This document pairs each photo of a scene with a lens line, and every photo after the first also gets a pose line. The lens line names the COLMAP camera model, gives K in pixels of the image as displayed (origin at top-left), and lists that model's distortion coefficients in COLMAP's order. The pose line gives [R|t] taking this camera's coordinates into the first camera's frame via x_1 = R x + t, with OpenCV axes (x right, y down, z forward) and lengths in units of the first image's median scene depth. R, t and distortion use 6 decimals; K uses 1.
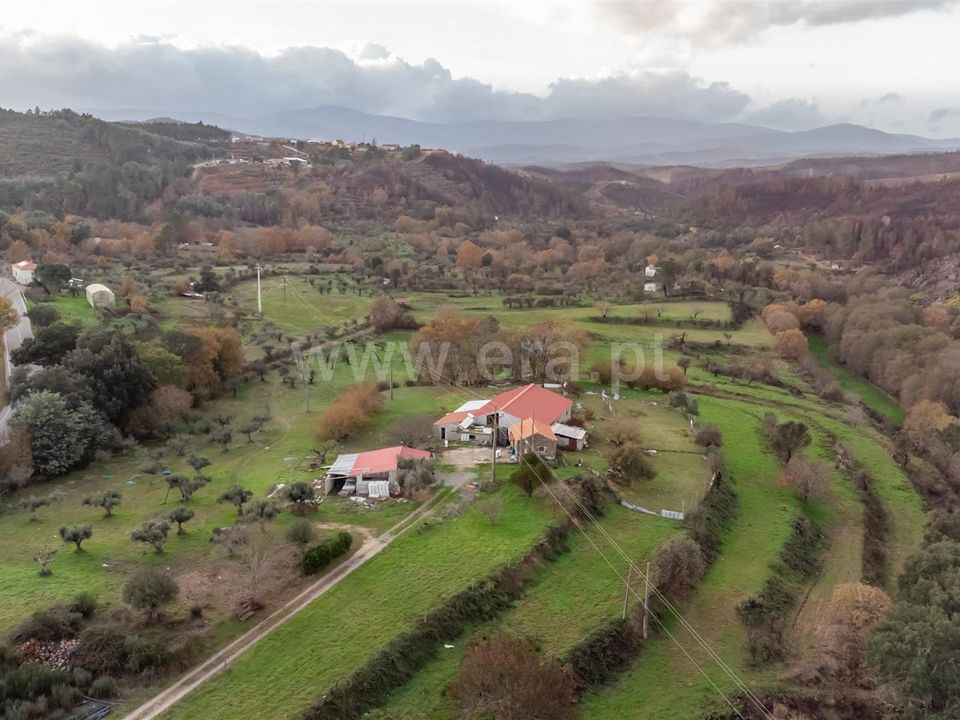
lens RADIAL K [[981.7, 0, 480.0], [0, 981.7, 360.0], [0, 0, 1]] dist [0.017102, 0.018160]
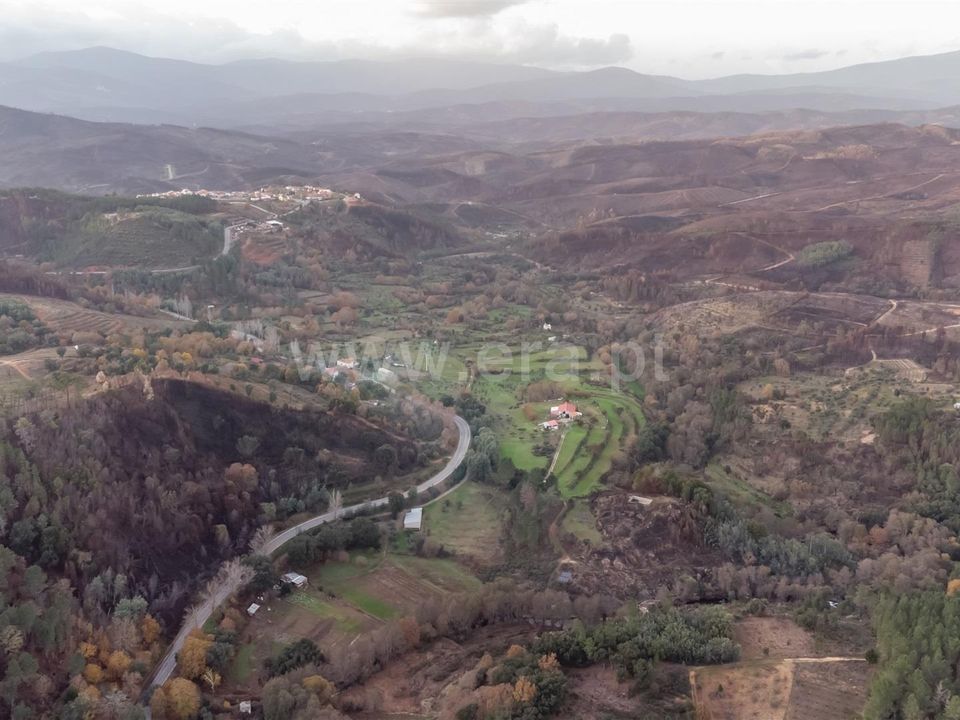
lens RADIAL K [[981.7, 0, 480.0], [0, 981.7, 360.0], [0, 0, 1]] dist [0.017102, 0.018160]
pose [[0.976066, -0.075884, 0.203804, -0.355369], [0.061825, 0.995303, 0.074493, -0.153054], [-0.208500, -0.060109, 0.976174, -0.956501]]
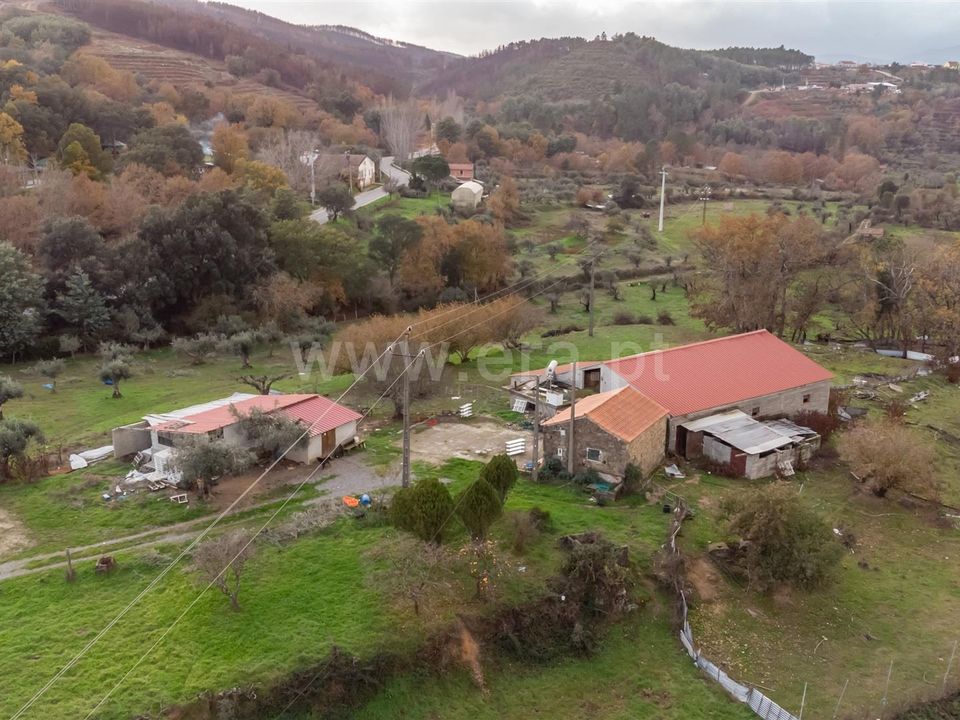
lens RADIAL K [[981.7, 0, 480.0], [0, 981.7, 360.0], [0, 0, 1]] dist [0.017102, 0.018160]
pose [[0.807756, 0.140362, -0.572564, 0.060660], [-0.117083, 0.990091, 0.077540, 0.004690], [0.577774, 0.004404, 0.816185, 0.139135]]
